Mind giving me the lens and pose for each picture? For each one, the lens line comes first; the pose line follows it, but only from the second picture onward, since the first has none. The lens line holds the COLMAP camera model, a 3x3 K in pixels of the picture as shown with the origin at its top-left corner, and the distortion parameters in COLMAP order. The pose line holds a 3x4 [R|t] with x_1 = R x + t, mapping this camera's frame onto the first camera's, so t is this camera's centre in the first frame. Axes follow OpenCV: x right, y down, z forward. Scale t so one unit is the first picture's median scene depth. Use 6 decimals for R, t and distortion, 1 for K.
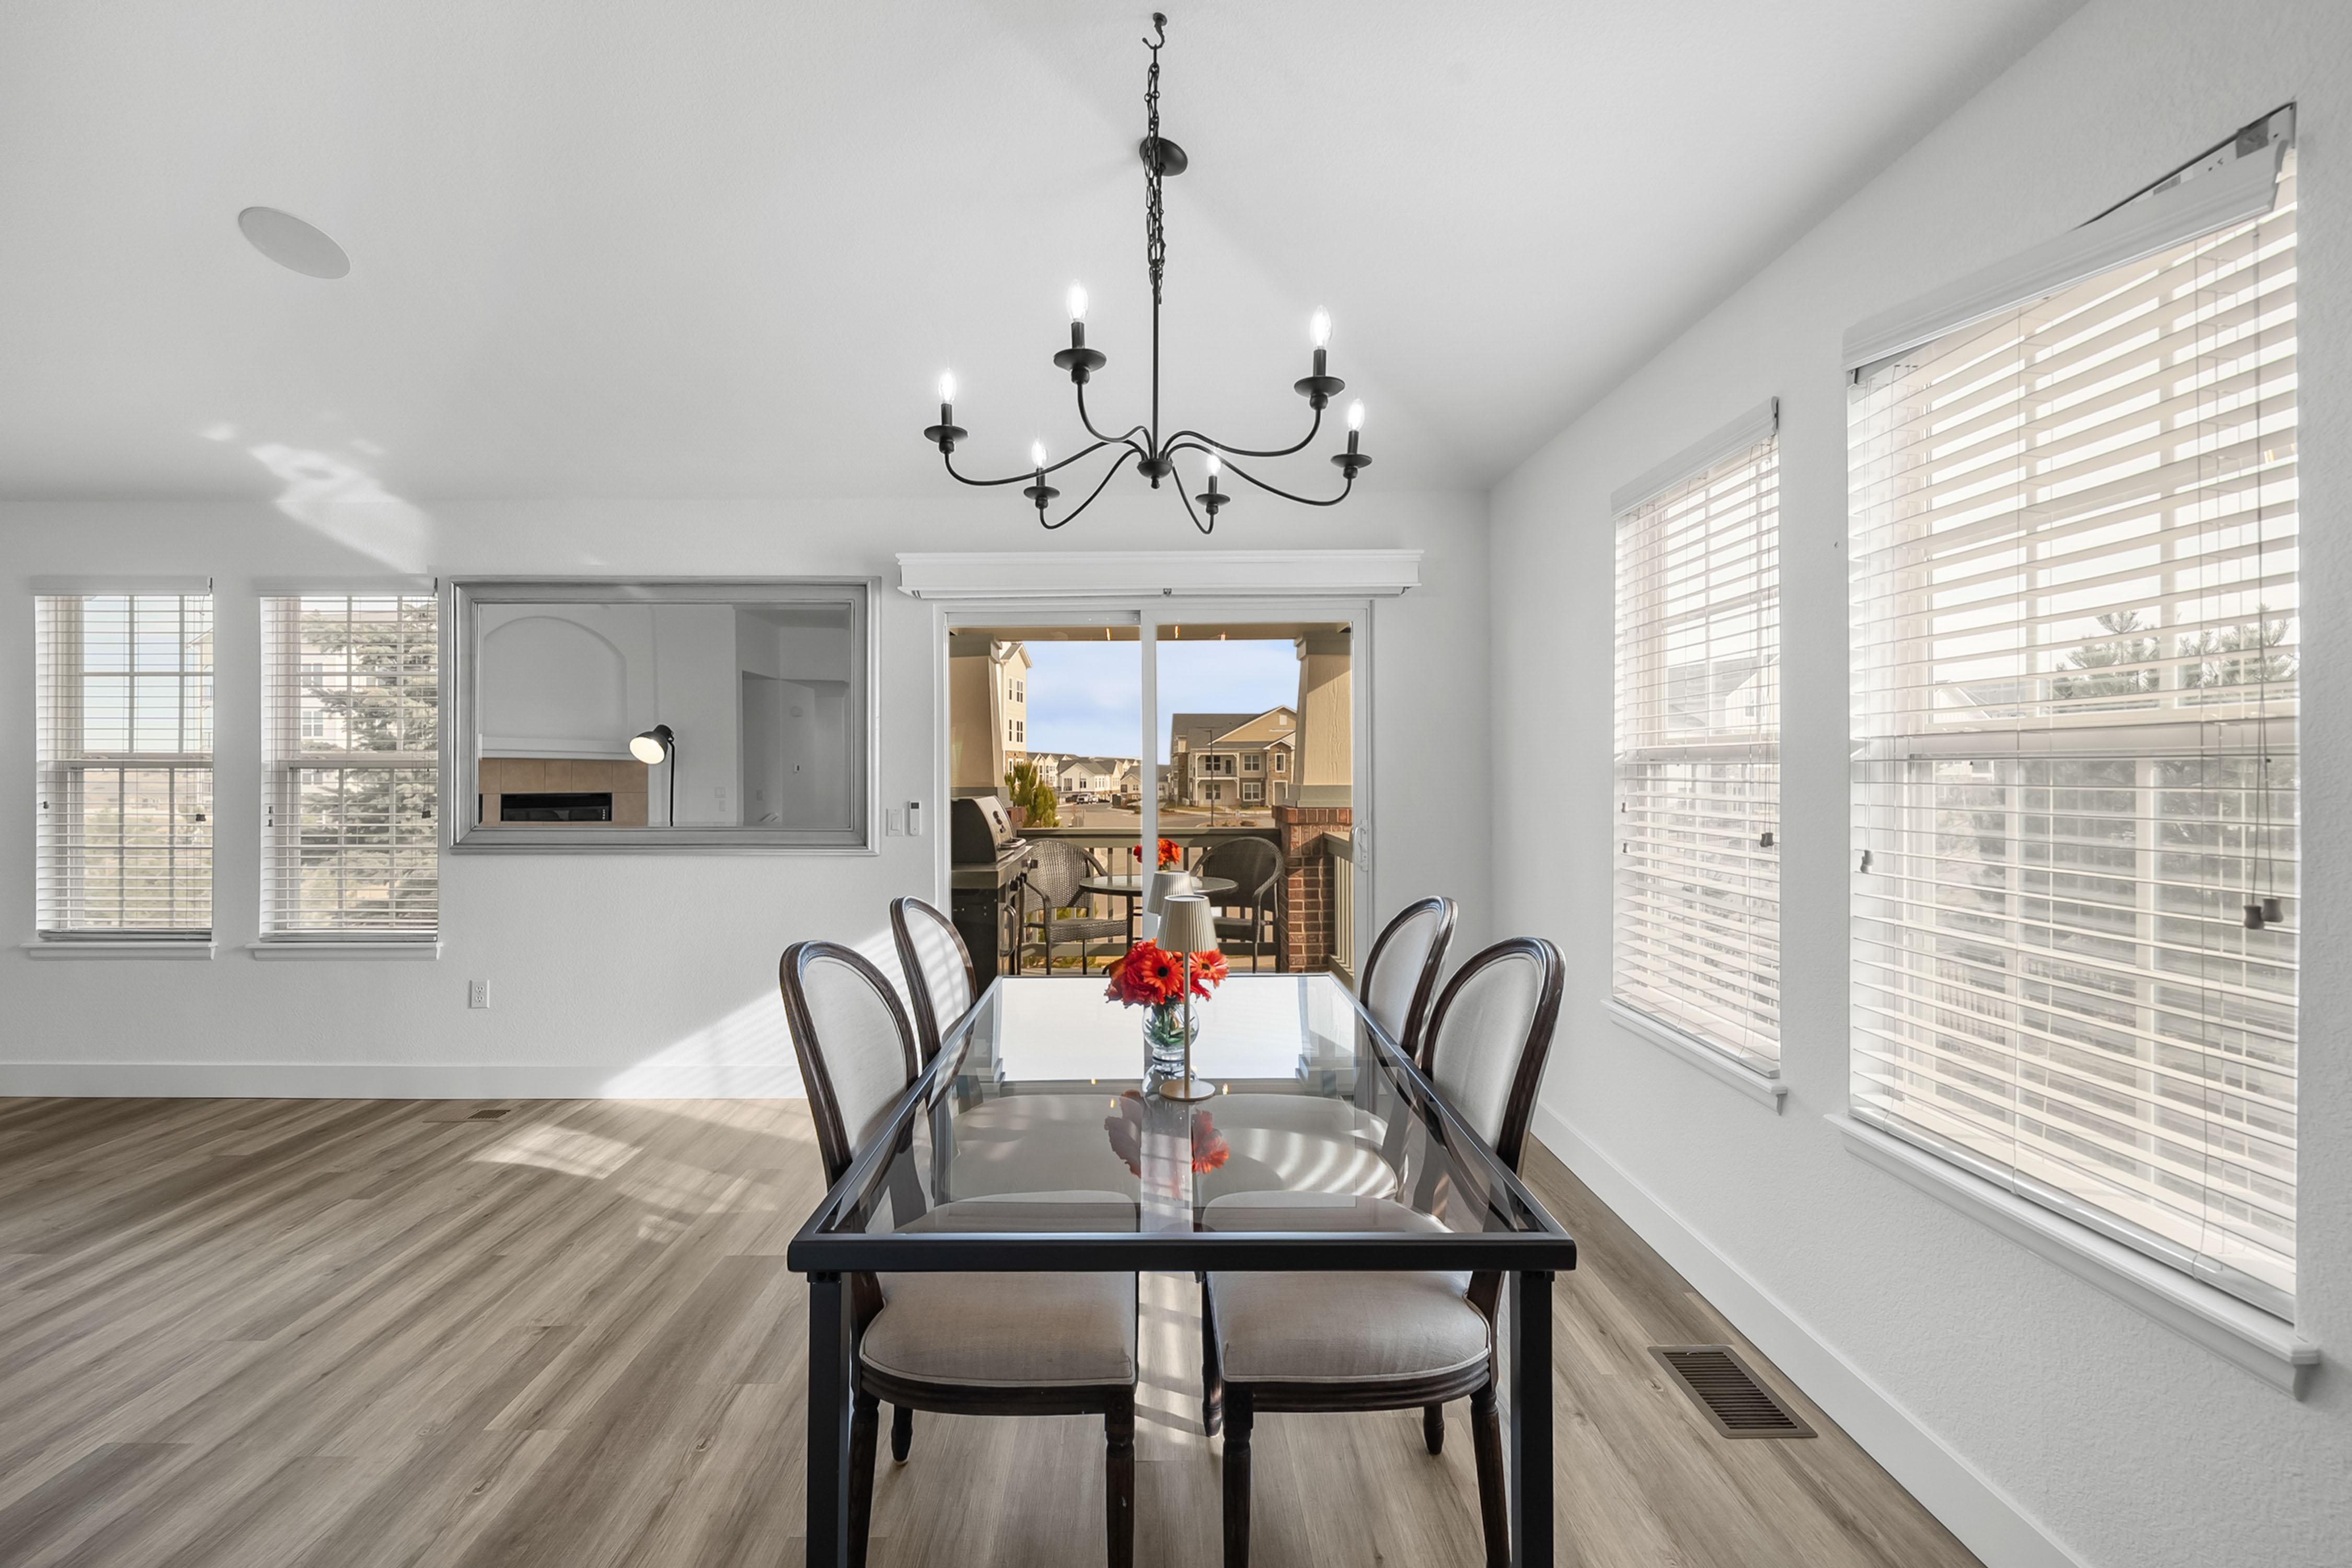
lens RADIAL K [[936.6, 0, 1136.6], [0, 936.6, 770.4], [0, 0, 1]] dist [-0.003297, -0.000006]
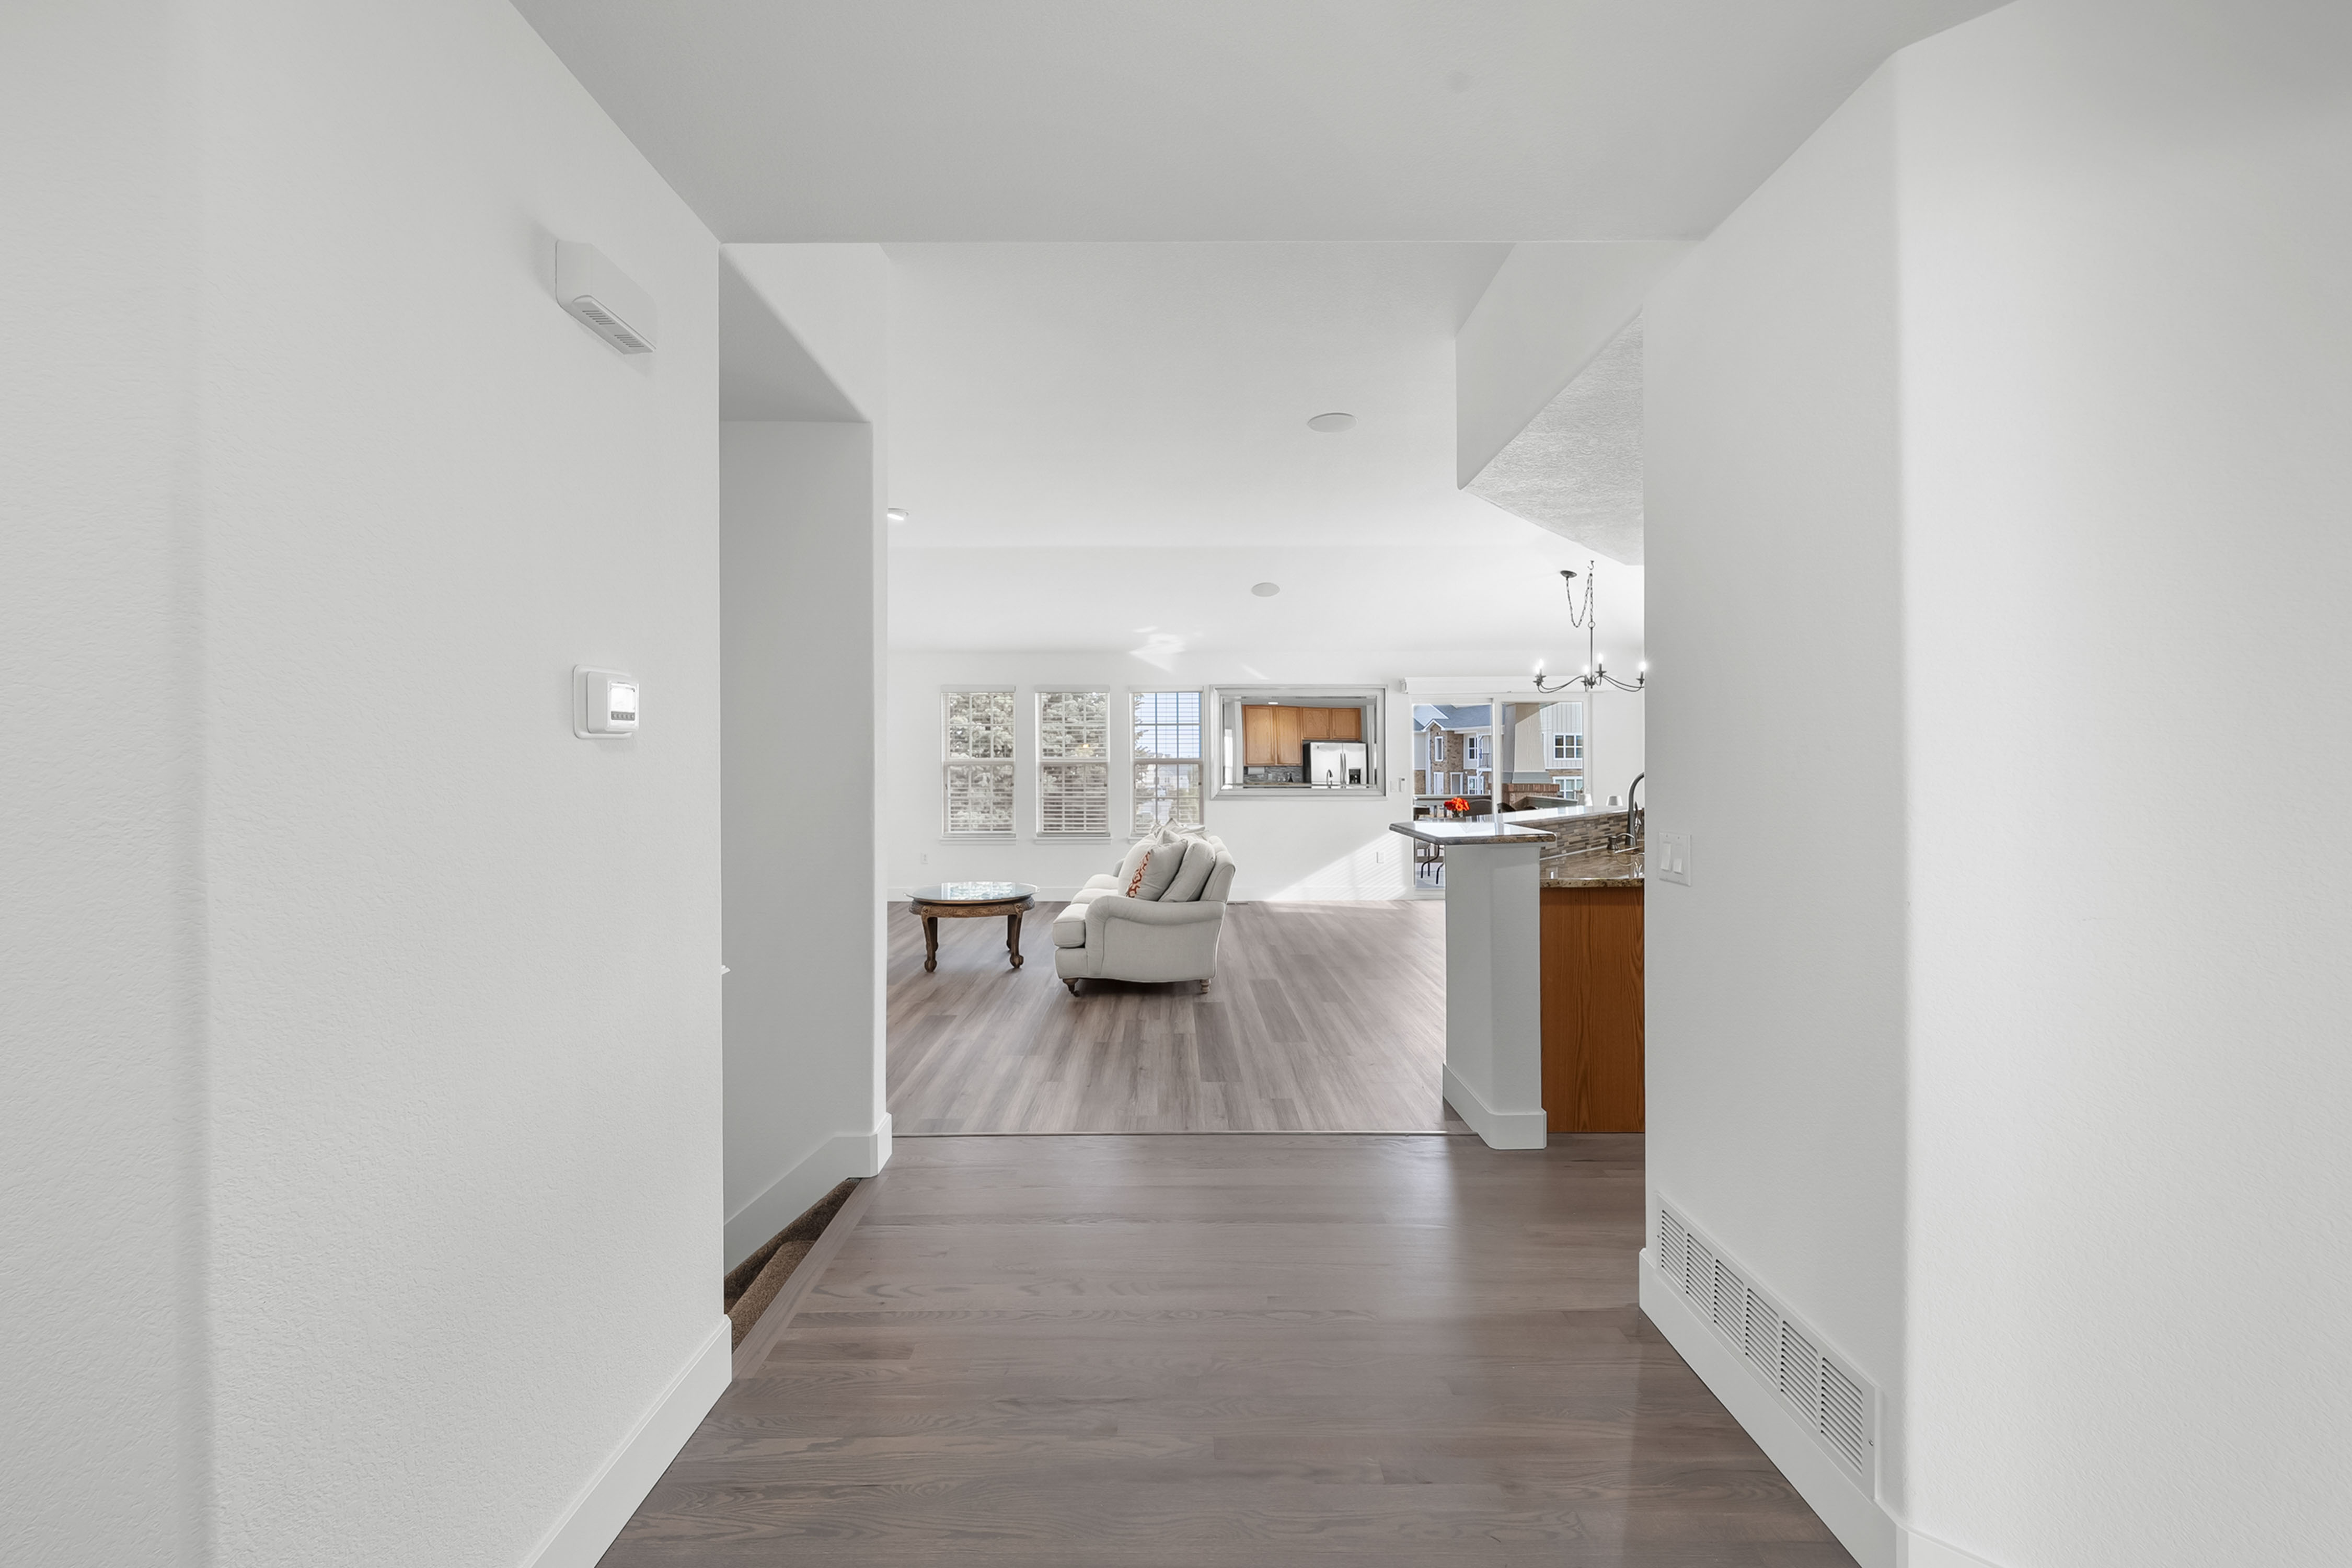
lens RADIAL K [[876.1, 0, 1170.2], [0, 876.1, 771.5], [0, 0, 1]] dist [-0.002175, 0.000043]
pose [[0.999916, -0.003060, 0.012634, -0.562904], [0.002952, 0.999959, 0.008517, -0.002771], [-0.012659, -0.008479, 0.999884, -0.803525]]
